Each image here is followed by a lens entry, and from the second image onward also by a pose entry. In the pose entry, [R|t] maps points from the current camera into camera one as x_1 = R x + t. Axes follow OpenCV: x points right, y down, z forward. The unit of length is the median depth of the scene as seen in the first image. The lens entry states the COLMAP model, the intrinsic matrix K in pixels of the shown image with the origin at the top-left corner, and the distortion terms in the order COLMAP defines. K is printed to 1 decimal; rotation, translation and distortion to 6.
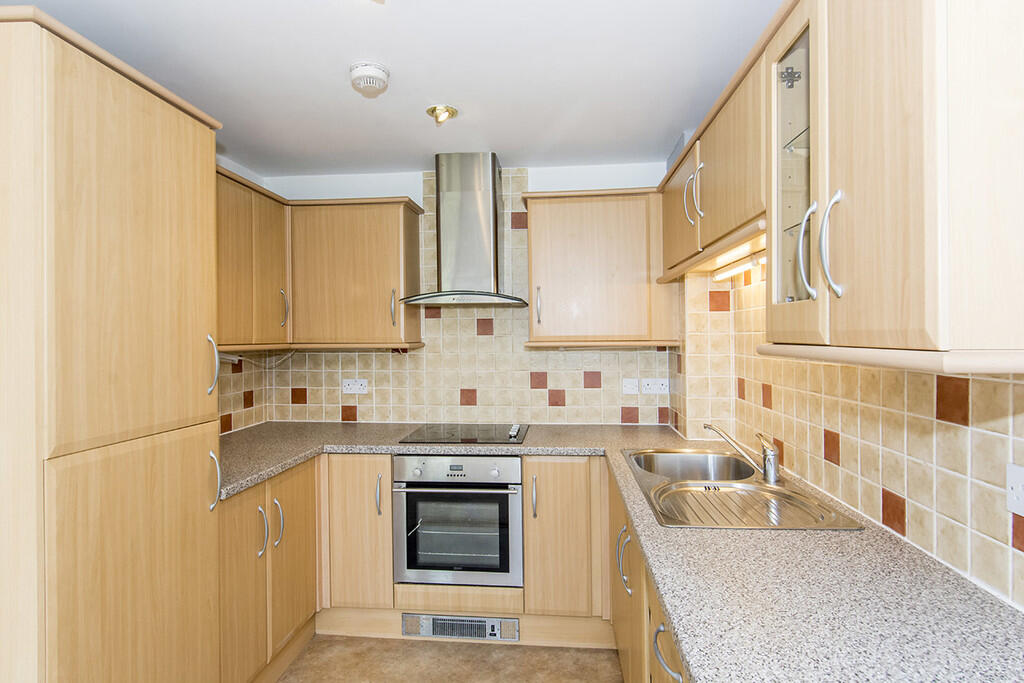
lens RADIAL K [[530.4, 0, 512.0], [0, 530.4, 341.5], [0, 0, 1]] dist [0.005355, -0.012917]
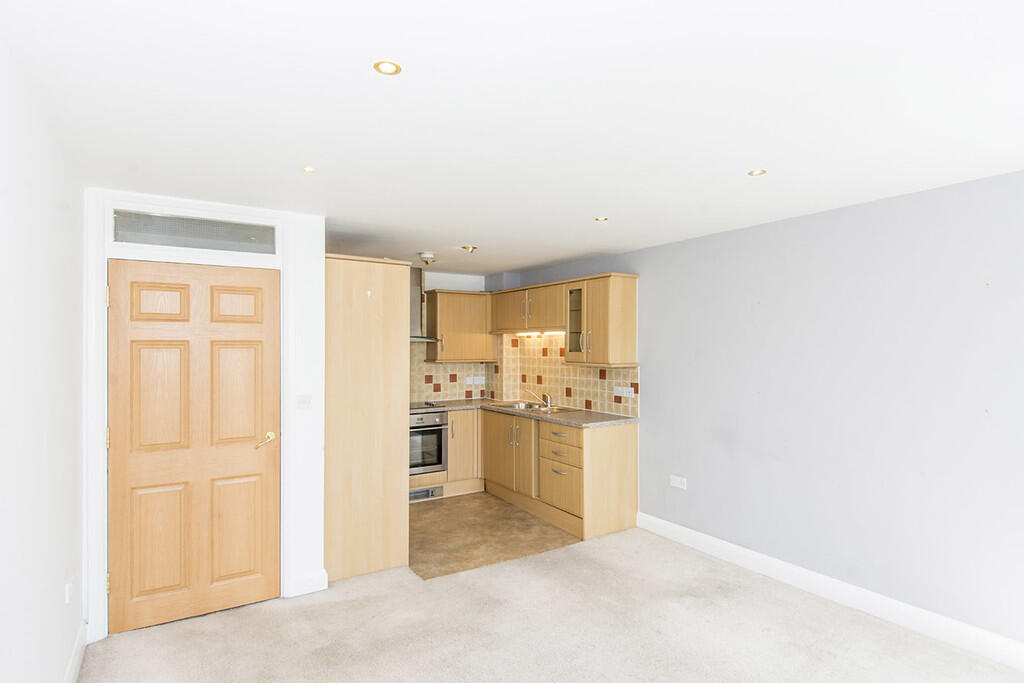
lens RADIAL K [[535.0, 0, 505.9], [0, 535.0, 347.2], [0, 0, 1]] dist [0.000778, -0.000634]
pose [[0.794870, 0.007550, 0.606733, -1.150515], [-0.001487, 0.999944, -0.010495, -0.032112], [-0.606779, 0.007440, 0.794836, -0.943547]]
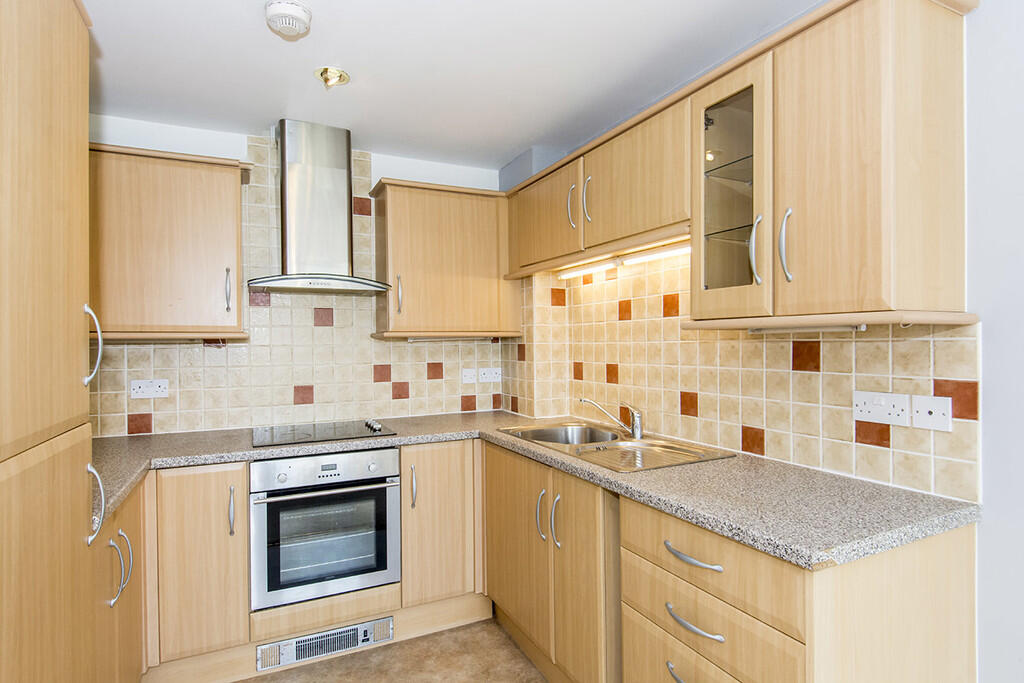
lens RADIAL K [[535.0, 0, 505.9], [0, 535.0, 347.2], [0, 0, 1]] dist [0.000778, -0.000634]
pose [[0.859610, -0.005711, 0.510918, -0.312610], [0.008123, 0.999964, -0.002490, 0.036327], [-0.510886, 0.006291, 0.859626, 0.051643]]
